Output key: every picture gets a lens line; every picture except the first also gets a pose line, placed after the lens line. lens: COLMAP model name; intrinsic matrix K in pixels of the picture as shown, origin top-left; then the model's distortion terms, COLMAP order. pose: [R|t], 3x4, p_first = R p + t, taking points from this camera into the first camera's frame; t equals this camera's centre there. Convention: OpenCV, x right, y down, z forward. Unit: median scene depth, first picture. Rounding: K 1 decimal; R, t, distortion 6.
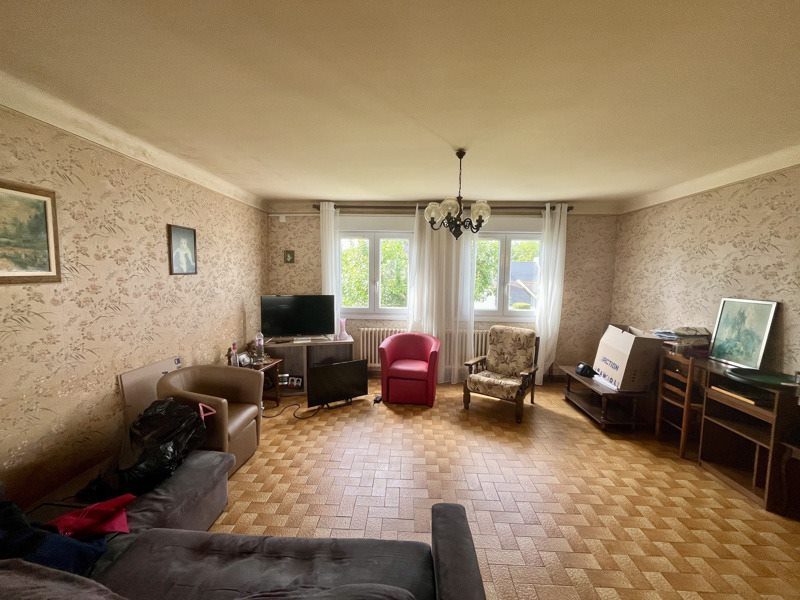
lens RADIAL K [[322.2, 0, 396.7], [0, 322.2, 298.8], [0, 0, 1]] dist [0.000966, 0.000072]
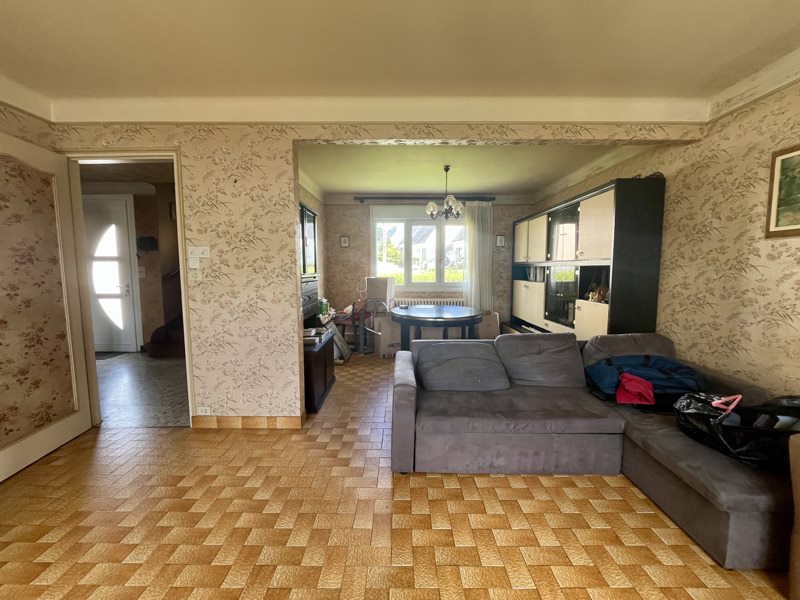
lens RADIAL K [[322.2, 0, 401.4], [0, 322.2, 298.7], [0, 0, 1]] dist [0.000966, 0.000072]
pose [[-0.998979, -0.014839, -0.042660, 0.185629], [-0.022086, 0.984358, 0.174789, -0.012510], [0.039399, 0.175553, -0.983681, 1.837770]]
